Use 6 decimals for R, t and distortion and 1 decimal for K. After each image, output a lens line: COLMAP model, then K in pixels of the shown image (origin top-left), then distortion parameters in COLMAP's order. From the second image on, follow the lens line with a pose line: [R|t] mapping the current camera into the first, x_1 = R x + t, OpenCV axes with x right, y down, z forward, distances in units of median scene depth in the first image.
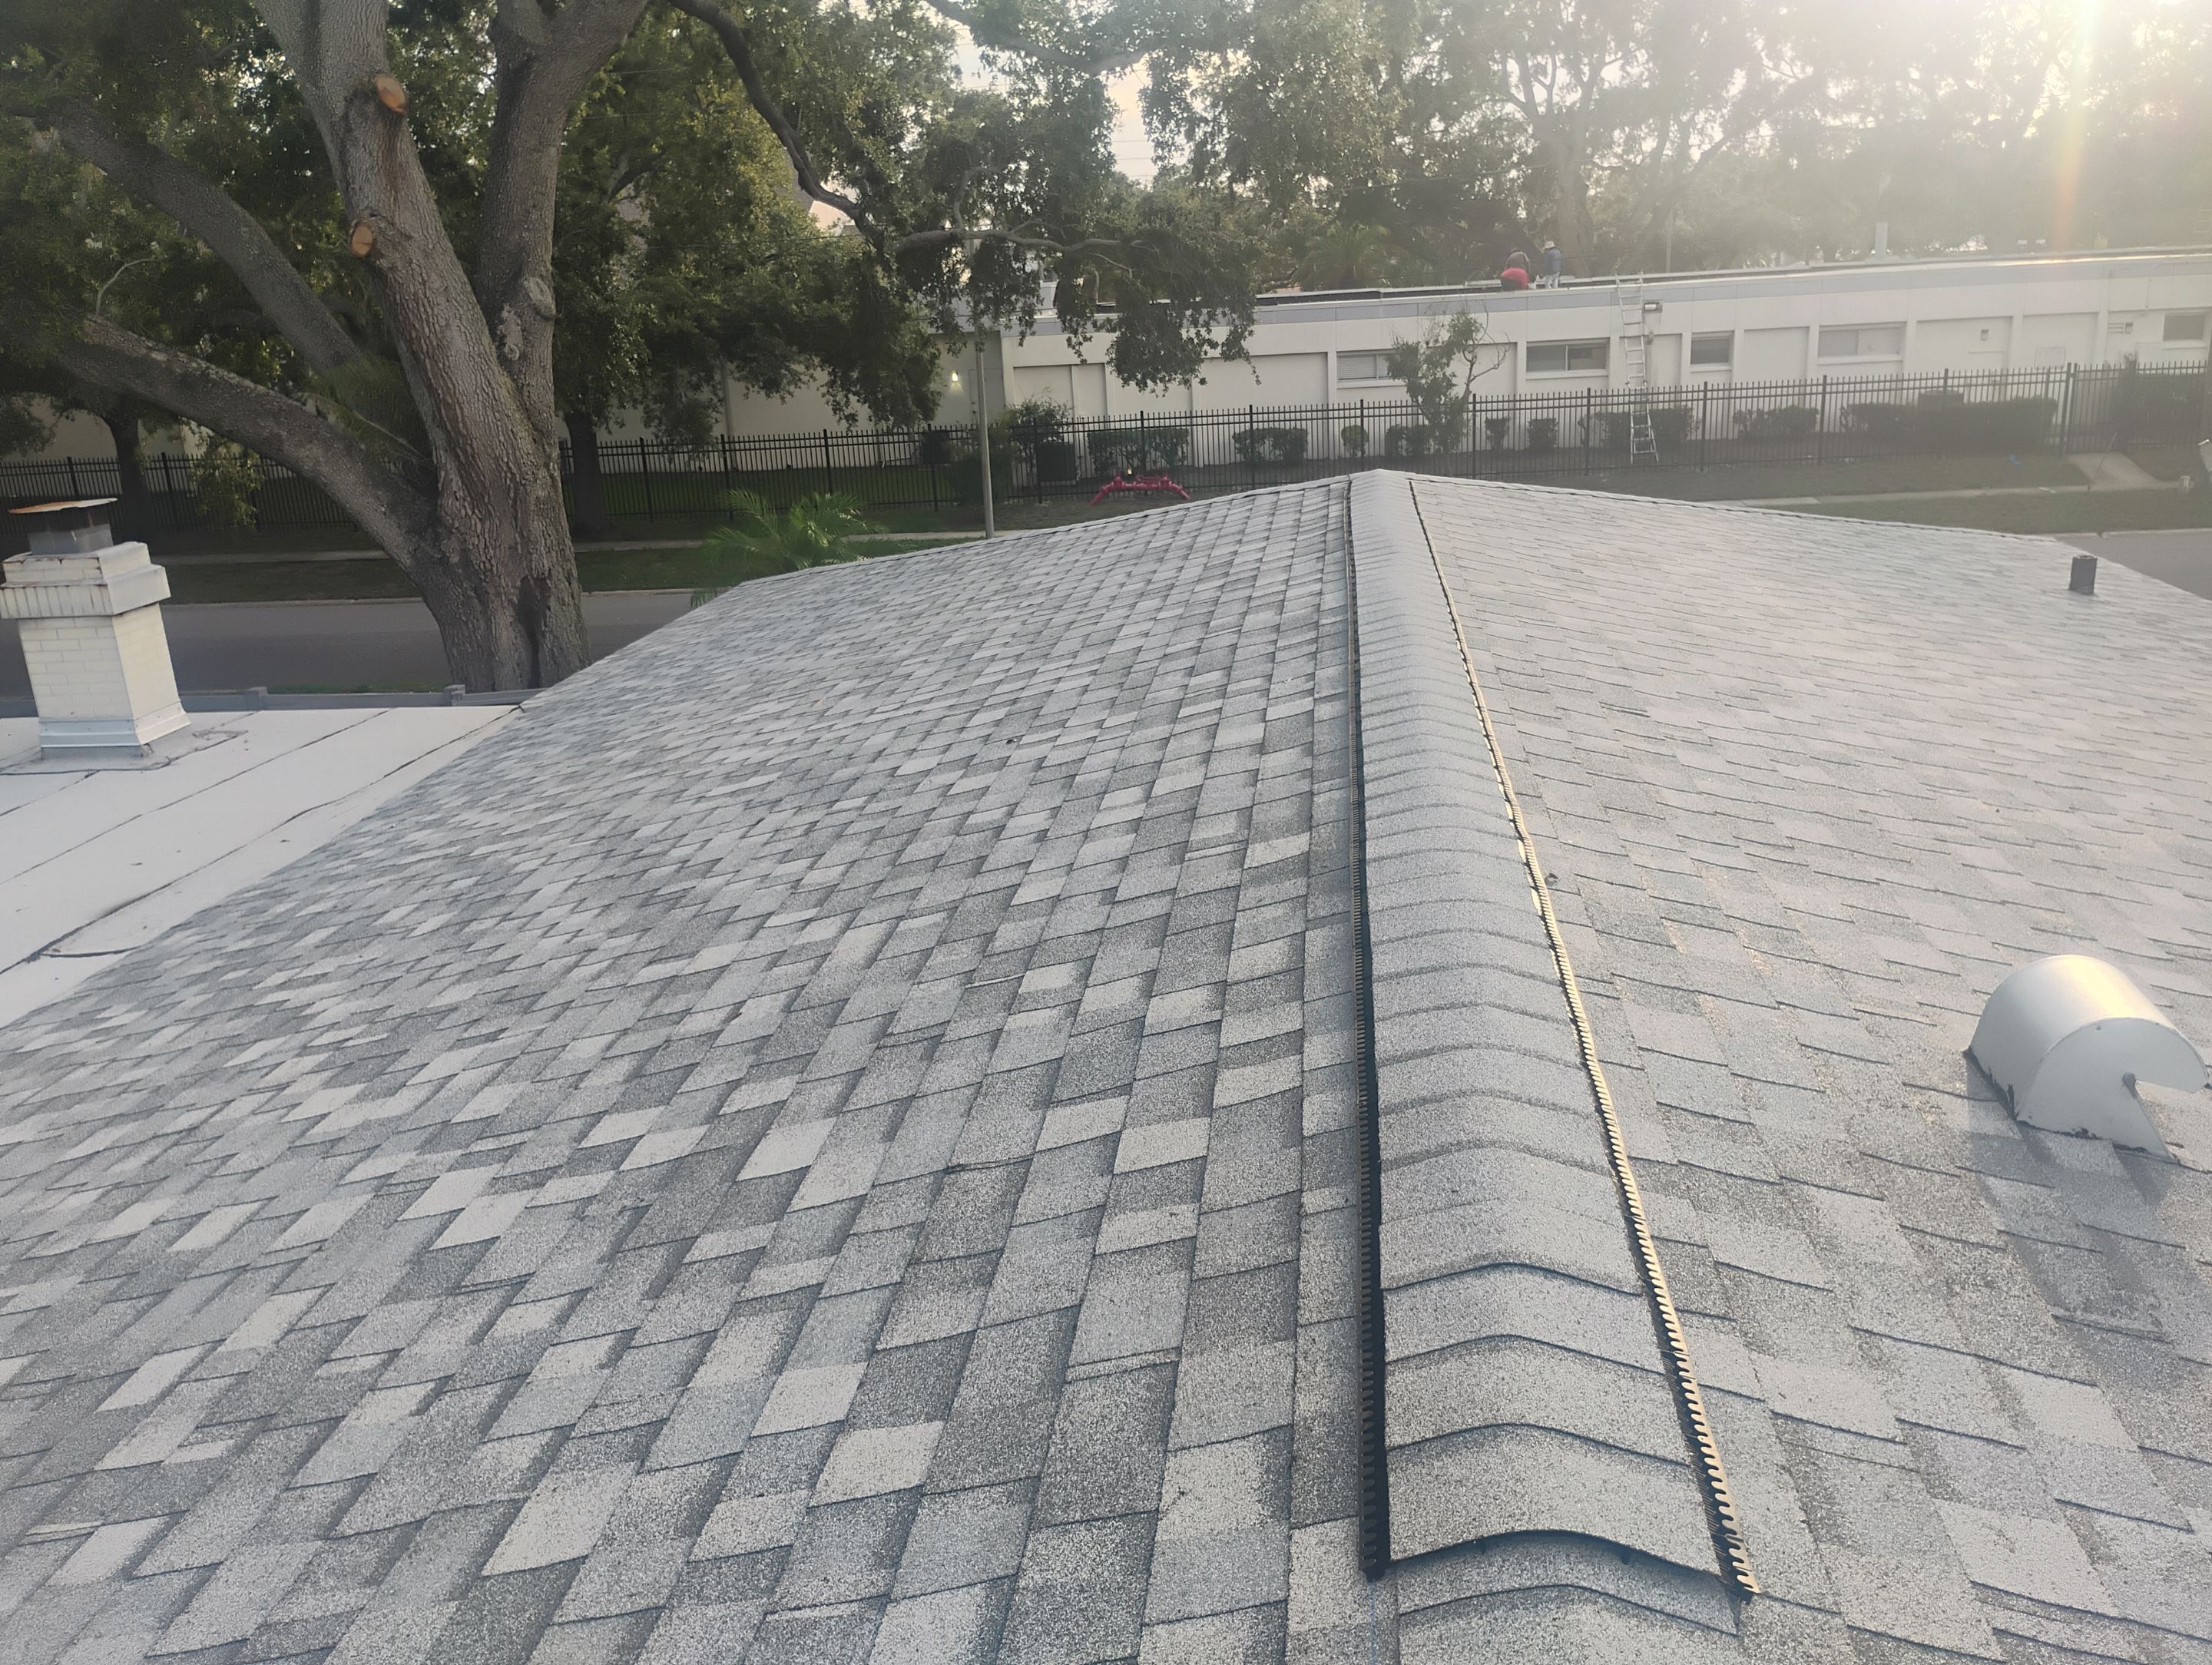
lens RADIAL K [[1904.5, 0, 1106.0], [0, 1904.5, 832.5], [0, 0, 1]] dist [0.061938, -0.082059]
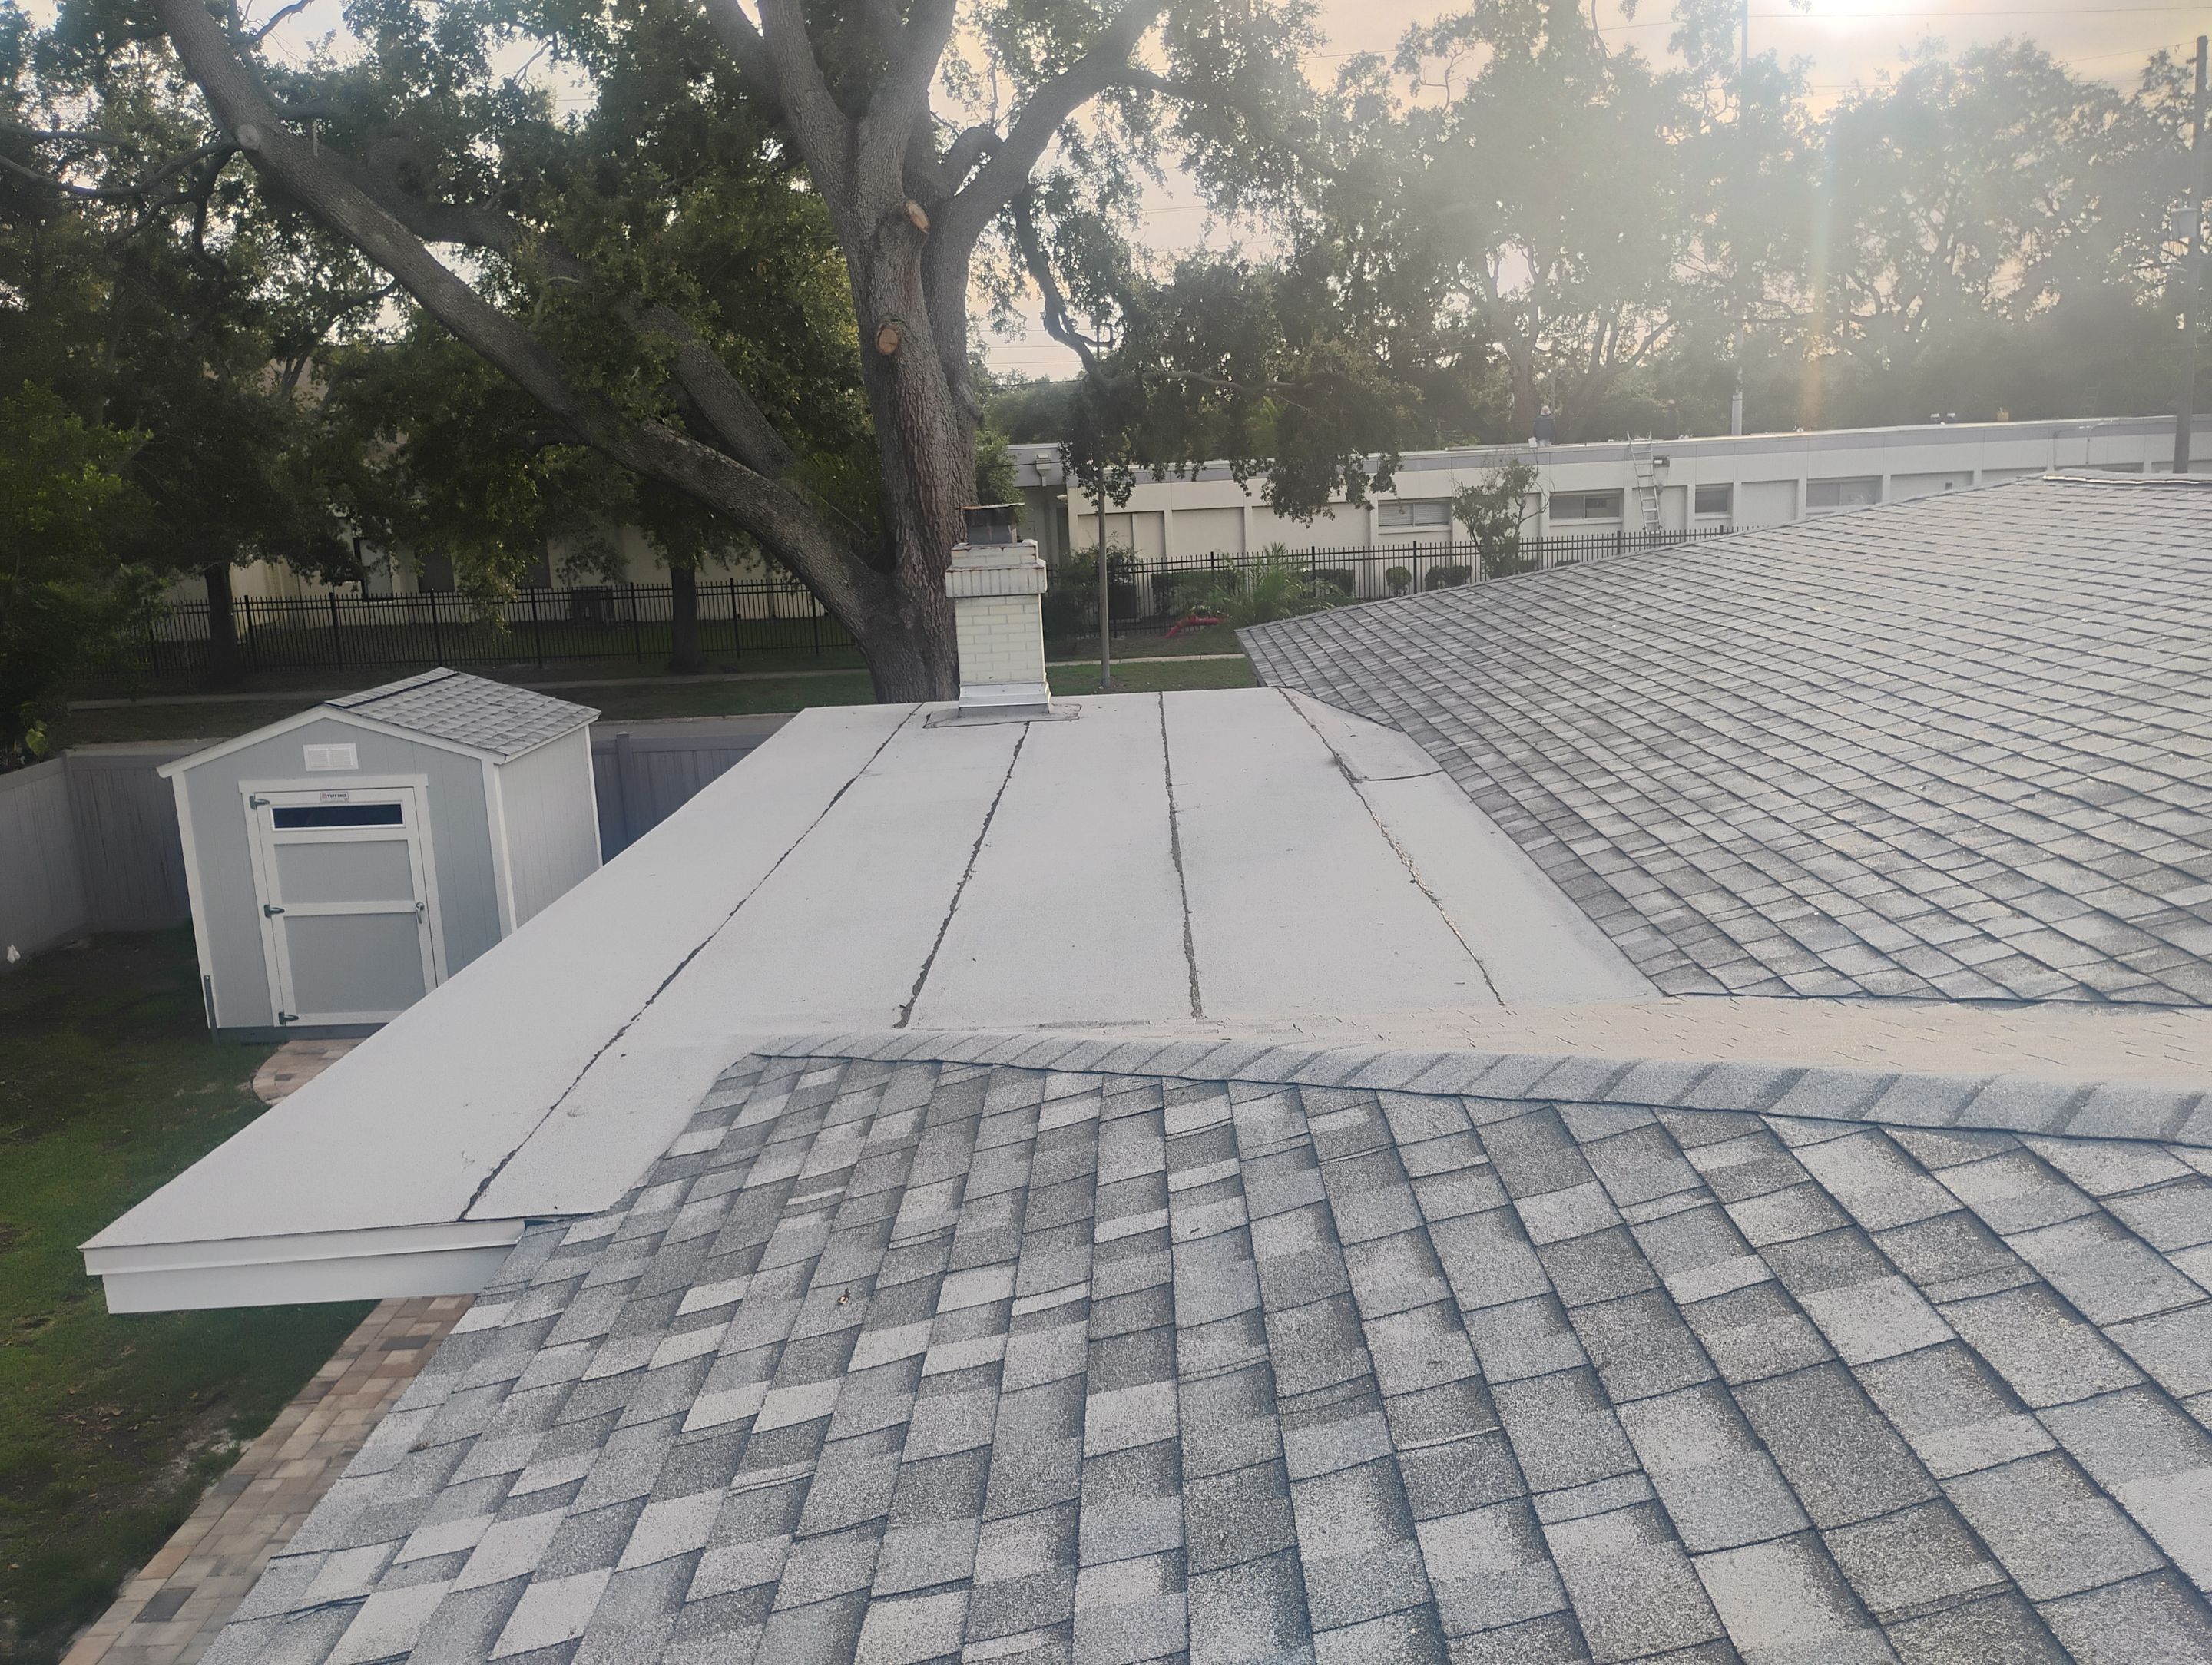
lens RADIAL K [[1877.1, 0, 1106.0], [0, 1877.1, 832.5], [0, 0, 1]] dist [0.084947, -0.107551]
pose [[0.995092, -0.012533, 0.098161, -0.186319], [0.021765, 0.995376, -0.093553, 0.046836], [-0.096535, 0.095230, 0.990763, -0.051908]]
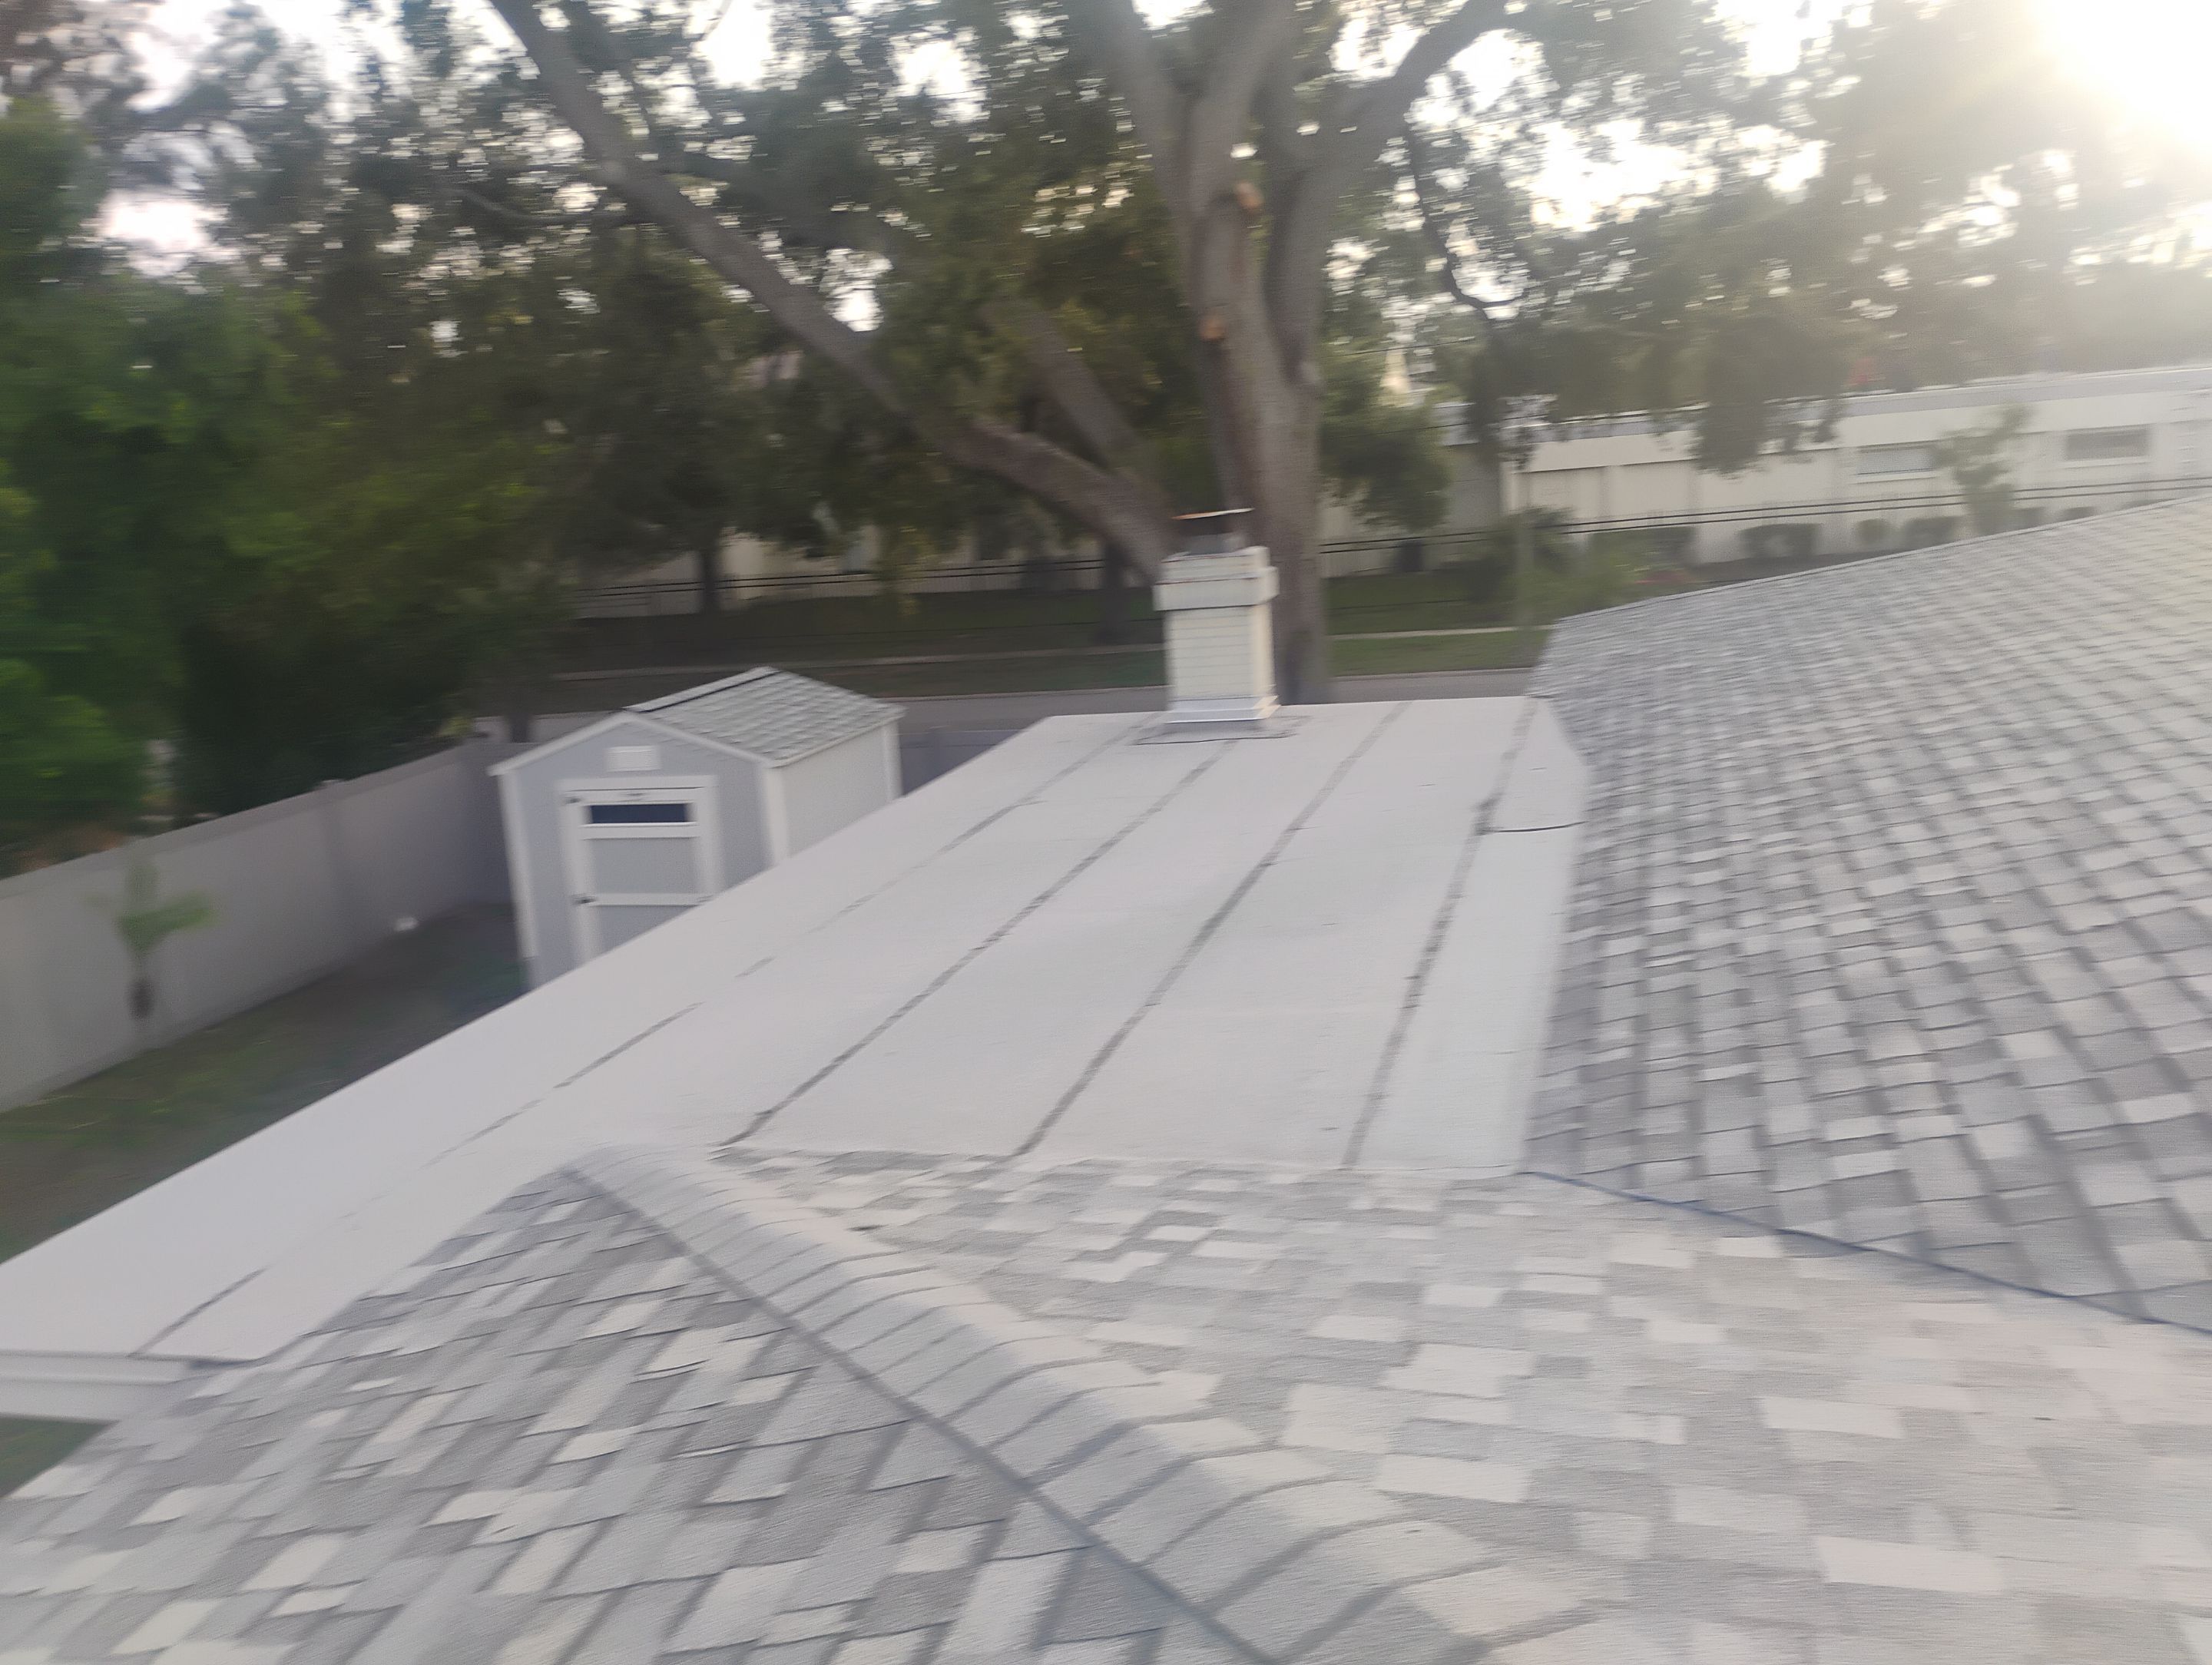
lens RADIAL K [[1847.9, 0, 1106.0], [0, 1847.9, 832.5], [0, 0, 1]] dist [0.057191, -0.043274]
pose [[0.986157, 0.008614, -0.165588, -0.131316], [-0.019630, 0.997692, -0.065009, 0.031448], [0.164645, 0.067359, 0.984050, -0.036062]]
